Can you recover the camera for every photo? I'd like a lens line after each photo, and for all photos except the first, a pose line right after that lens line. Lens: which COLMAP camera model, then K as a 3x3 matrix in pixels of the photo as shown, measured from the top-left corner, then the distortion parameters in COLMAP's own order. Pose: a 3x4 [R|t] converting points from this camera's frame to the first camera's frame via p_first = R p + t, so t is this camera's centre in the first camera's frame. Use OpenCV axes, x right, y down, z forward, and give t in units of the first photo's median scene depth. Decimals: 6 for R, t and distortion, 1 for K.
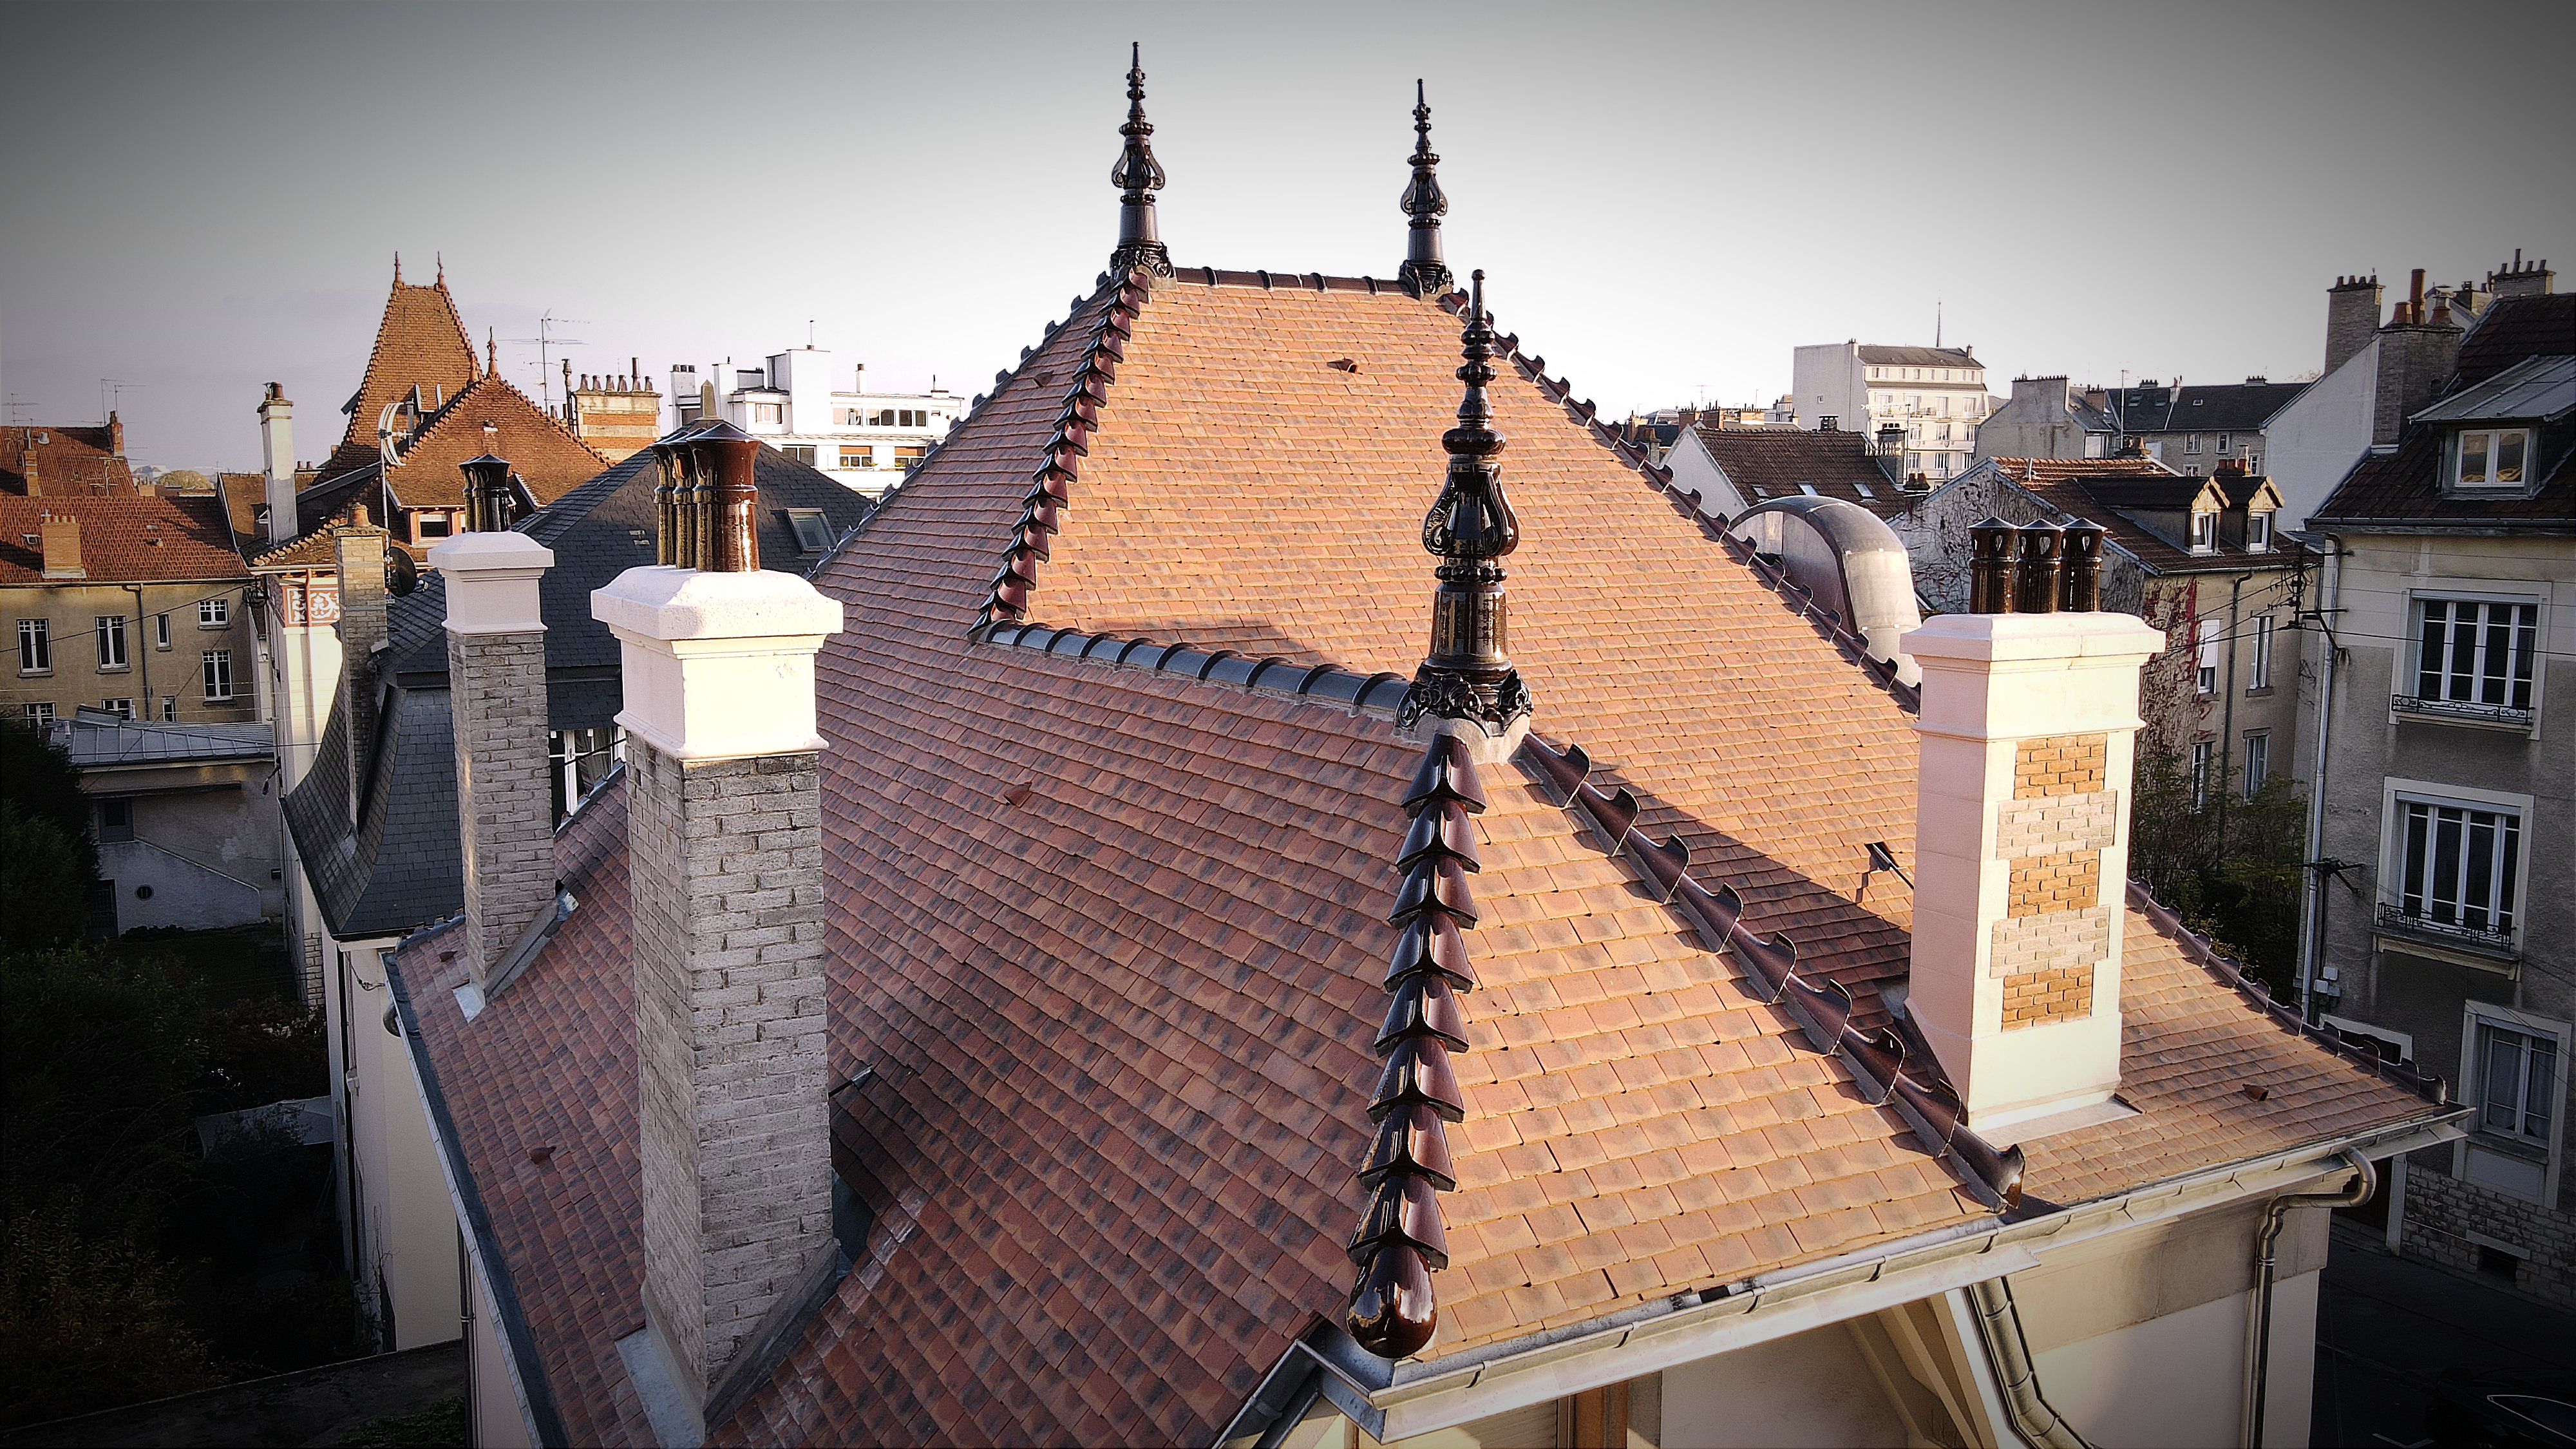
lens RADIAL K [[1903.1, 0, 1271.3], [0, 1903.1, 715.2], [0, 0, 1]] dist [-0.003480, 0.026261]
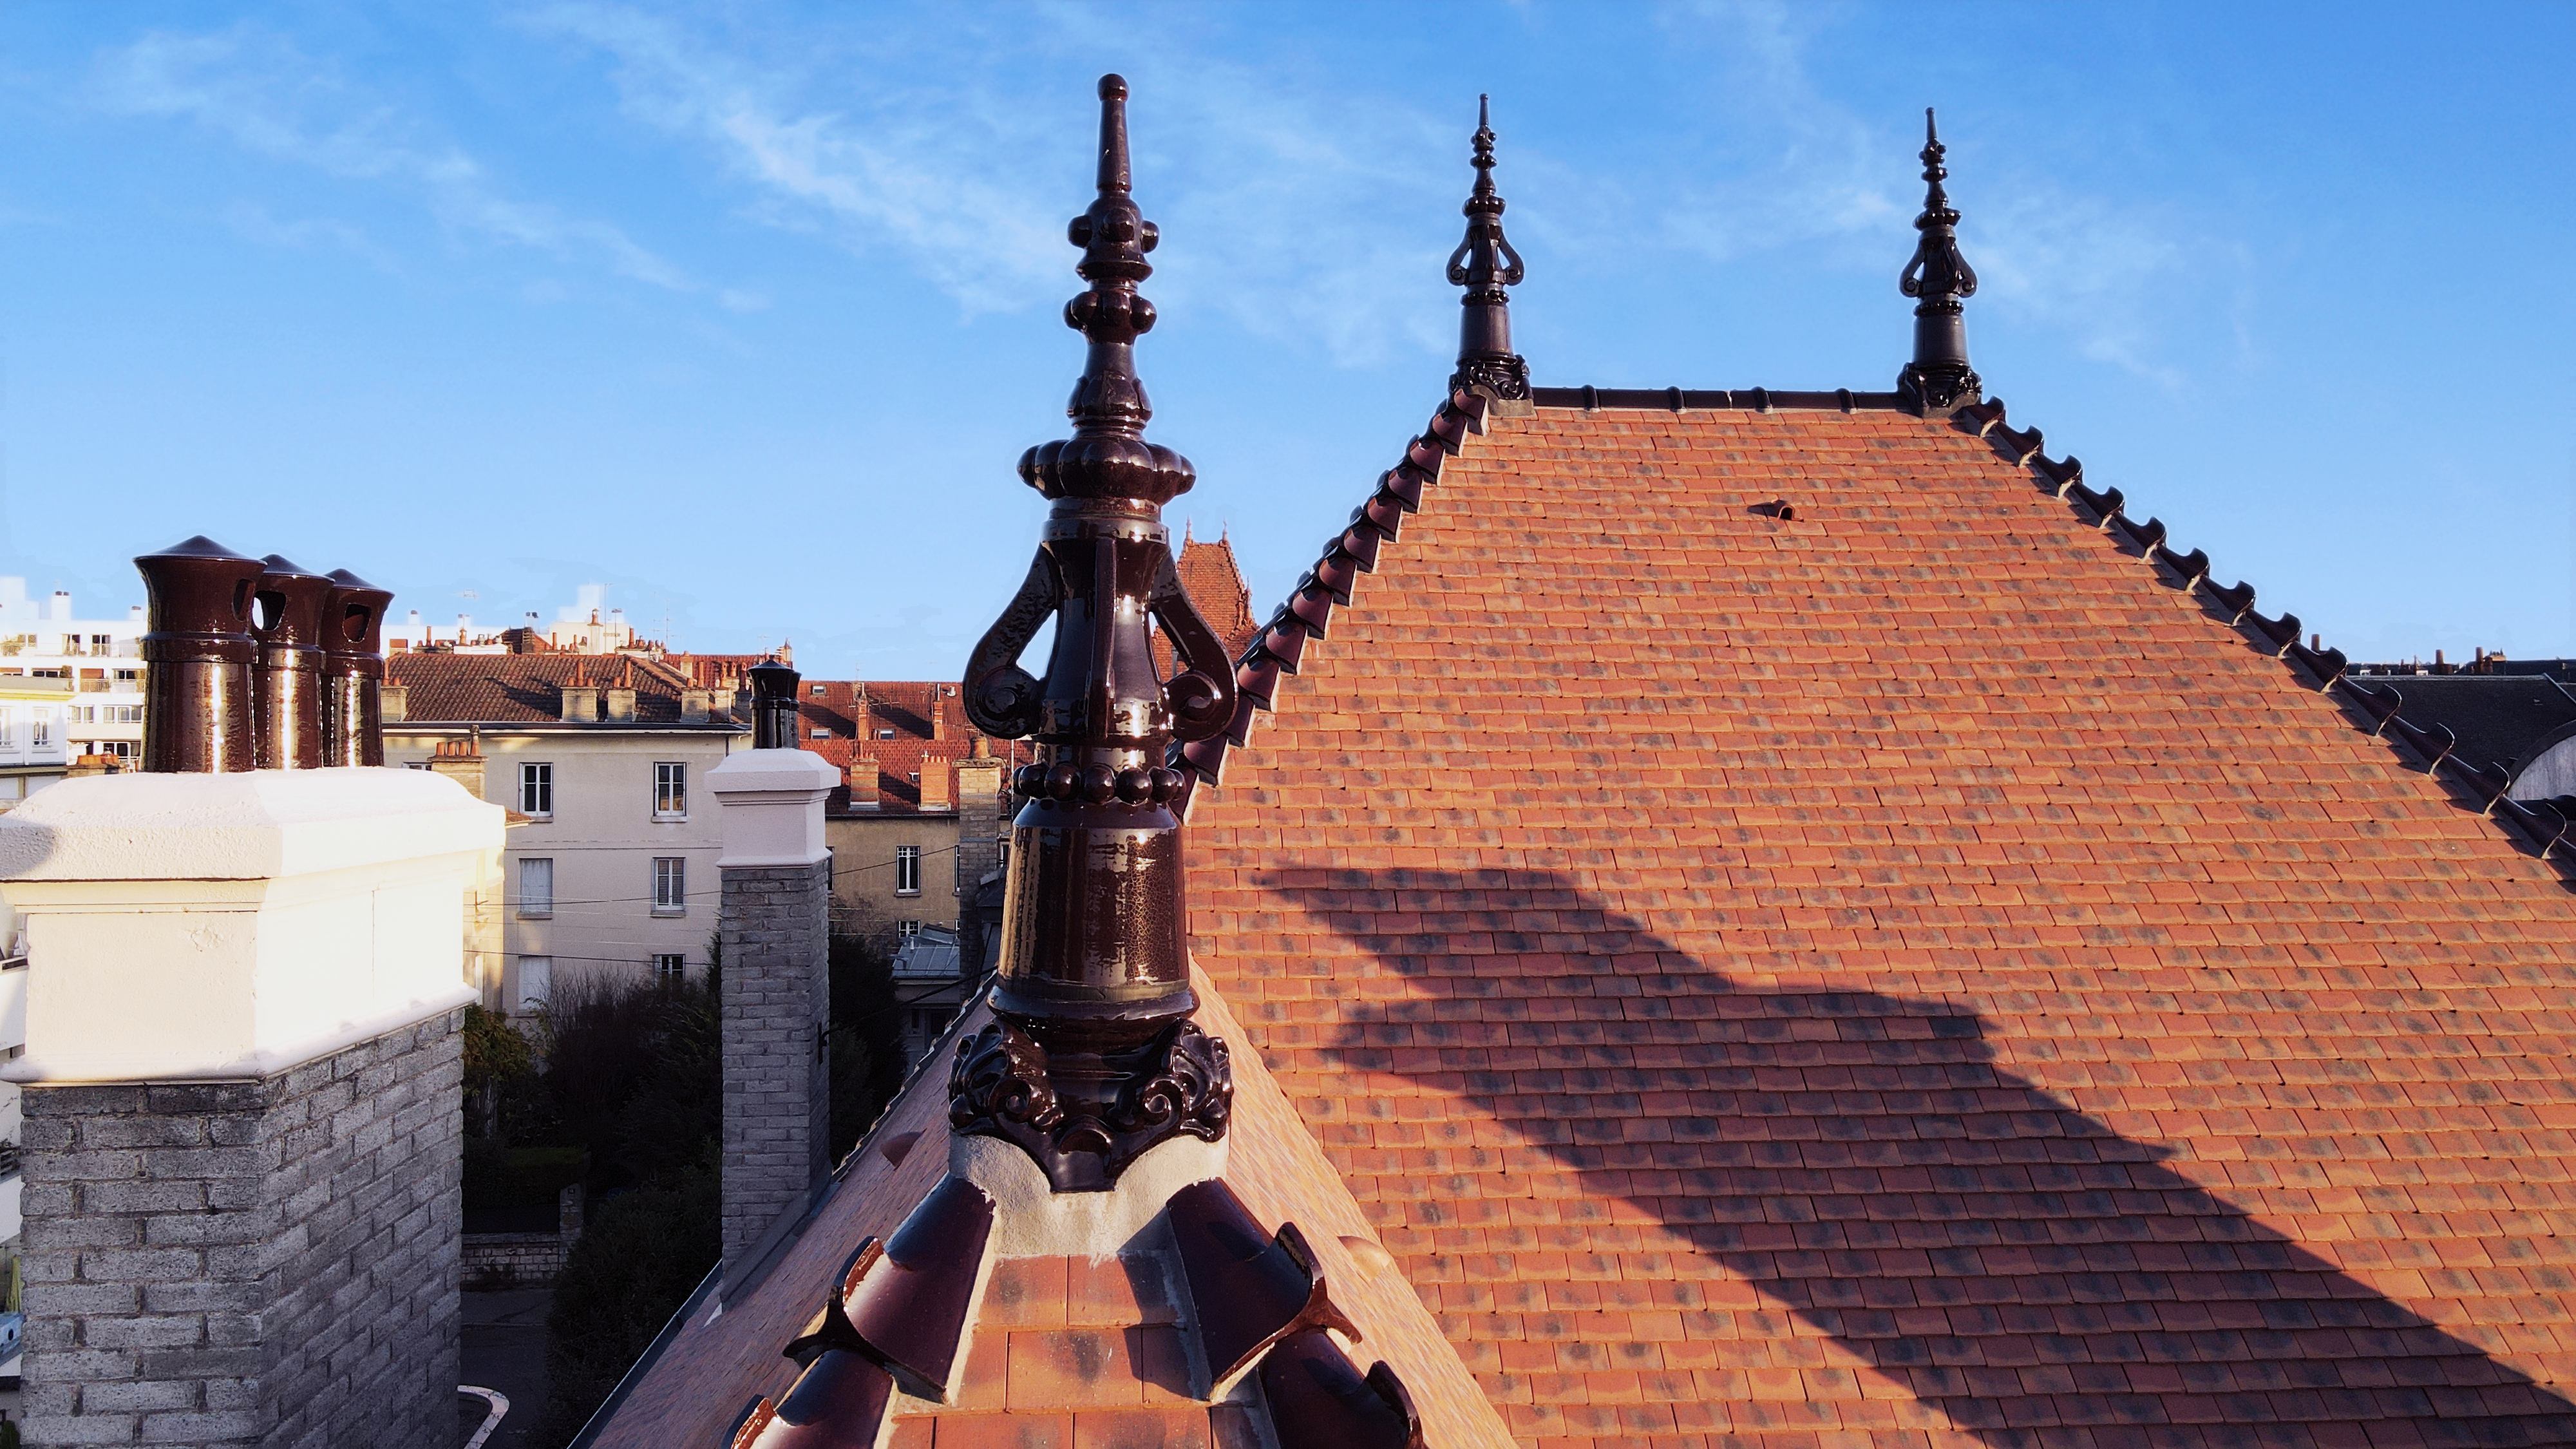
lens RADIAL K [[1903.1, 0, 1273.7], [0, 1903.1, 725.9], [0, 0, 1]] dist [-0.003480, 0.026261]
pose [[0.909904, -0.001595, -0.414816, 0.165322], [-0.050004, 0.992279, -0.113499, -0.021731], [0.411795, 0.124015, 0.902799, 0.336440]]
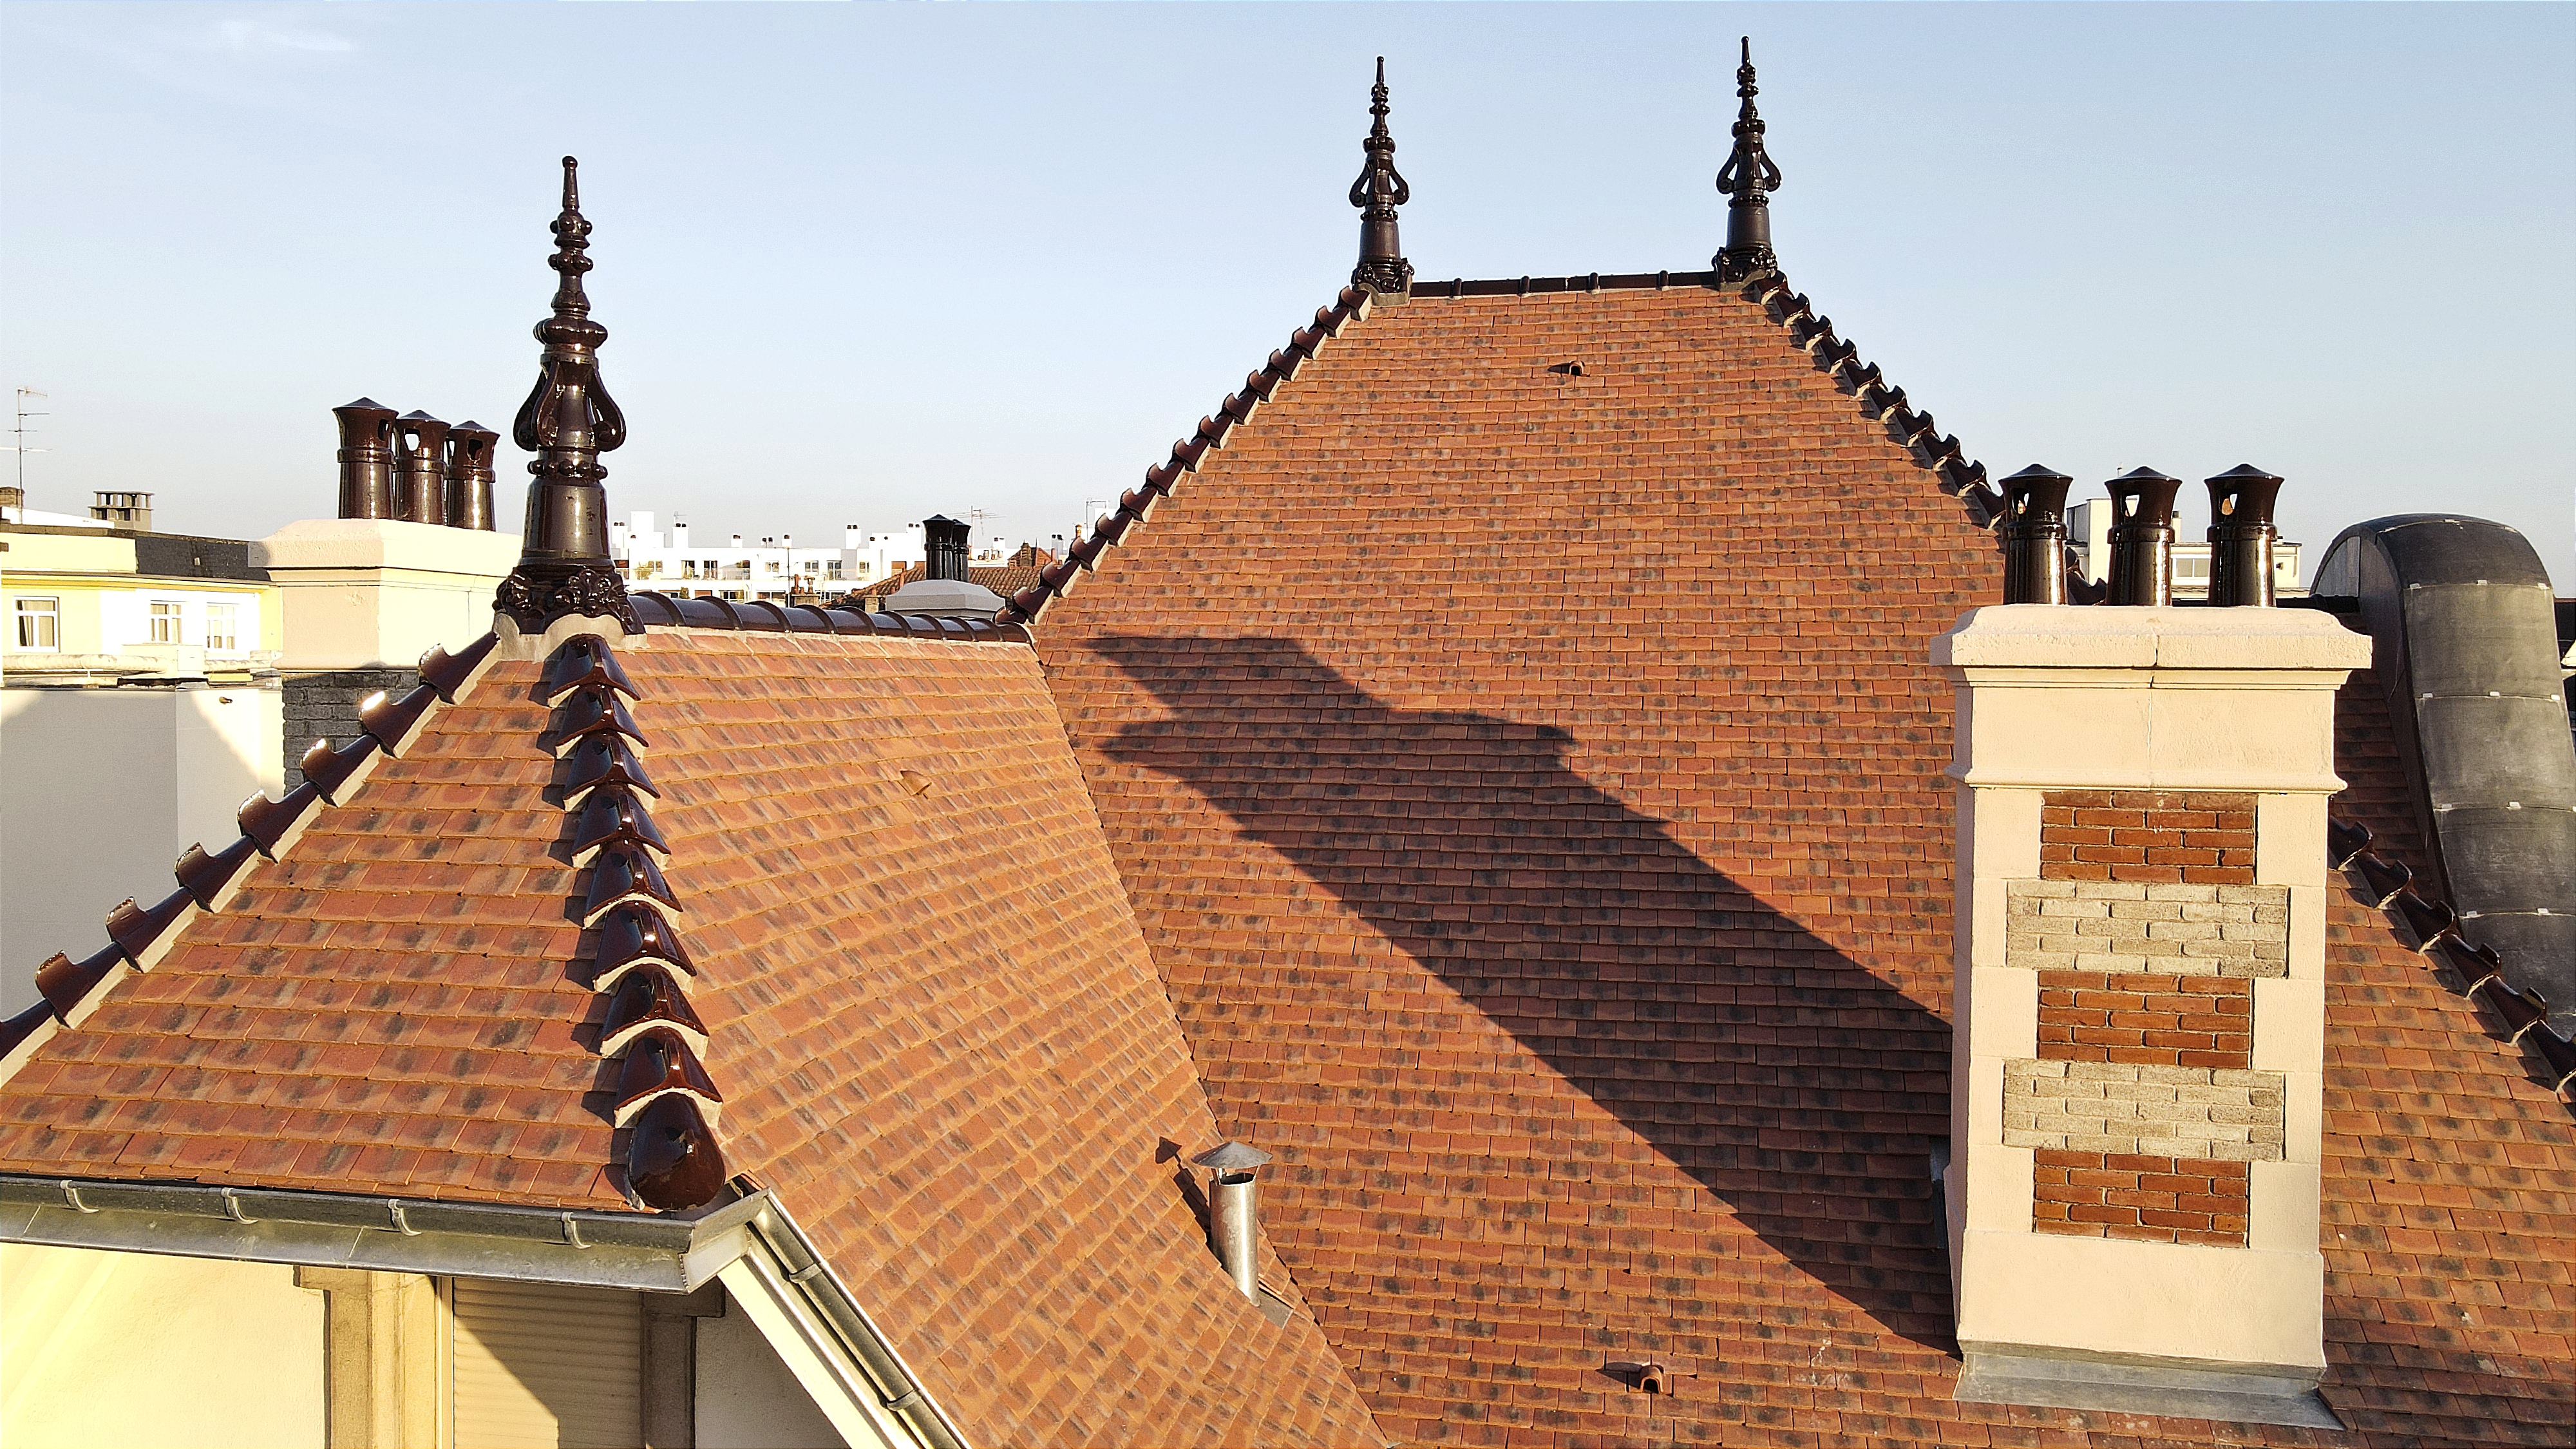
lens RADIAL K [[1903.1, 0, 1274.8], [0, 1903.1, 719.3], [0, 0, 1]] dist [-0.003480, 0.026261]
pose [[0.765641, 0.023535, -0.642837, 0.529454], [-0.079110, 0.995189, -0.057788, 0.041785], [0.638385, 0.095100, 0.763820, 0.267639]]
